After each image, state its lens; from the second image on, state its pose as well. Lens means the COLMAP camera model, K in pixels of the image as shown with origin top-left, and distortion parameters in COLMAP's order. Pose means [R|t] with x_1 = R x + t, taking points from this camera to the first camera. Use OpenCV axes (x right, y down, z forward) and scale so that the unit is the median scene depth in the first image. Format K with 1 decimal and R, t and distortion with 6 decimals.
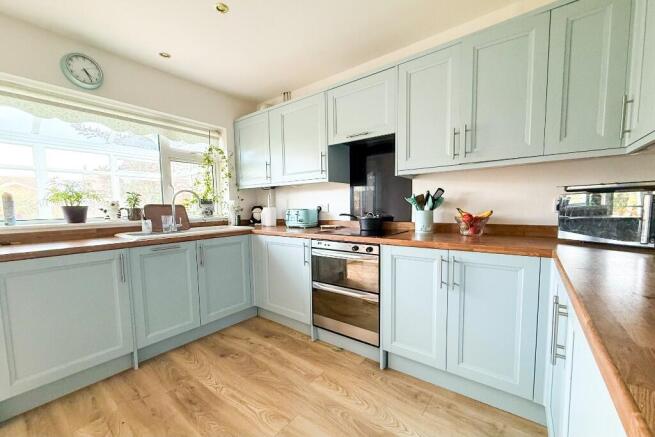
lens RADIAL K [[262.3, 0, 326.0], [0, 262.3, 226.4], [0, 0, 1]] dist [-0.000399, -0.000011]
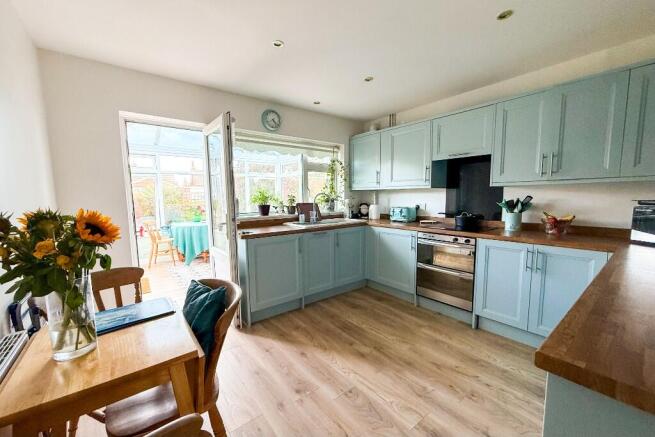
lens RADIAL K [[259.9, 0, 326.9], [0, 259.9, 221.5], [0, 0, 1]] dist [0.000284, -0.000131]
pose [[0.969343, 0.031442, -0.243692, -0.188074], [-0.025308, 0.999280, 0.028263, -0.029545], [0.244405, -0.021230, 0.969441, -0.429752]]
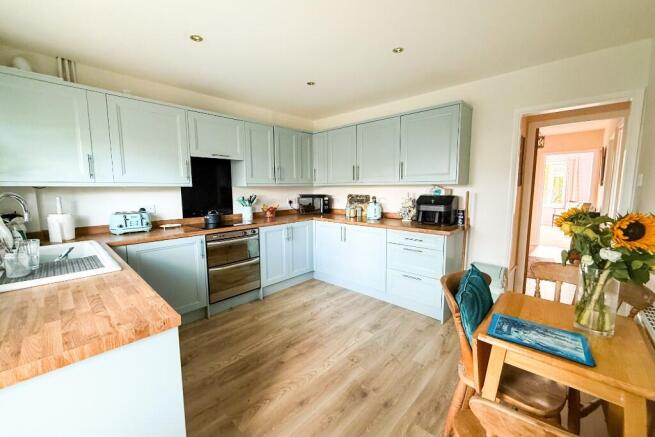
lens RADIAL K [[259.7, 0, 326.3], [0, 259.7, 215.6], [0, 0, 1]] dist [0.000776, 0.000107]
pose [[0.101587, -0.092978, 0.990472, -1.196200], [0.084061, 0.992864, 0.084581, -0.097169], [-0.991269, 0.074668, 0.108678, 0.303970]]
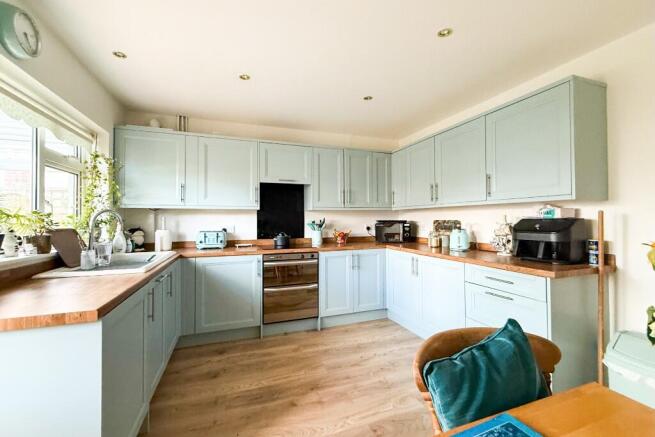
lens RADIAL K [[269.3, 0, 327.2], [0, 269.3, 216.5], [0, 0, 1]] dist [0.000120, -0.000012]
pose [[0.541750, 0.023814, 0.840202, -1.001160], [0.062368, 0.995704, -0.068435, -0.028191], [-0.838223, 0.089476, 0.537938, 0.011724]]
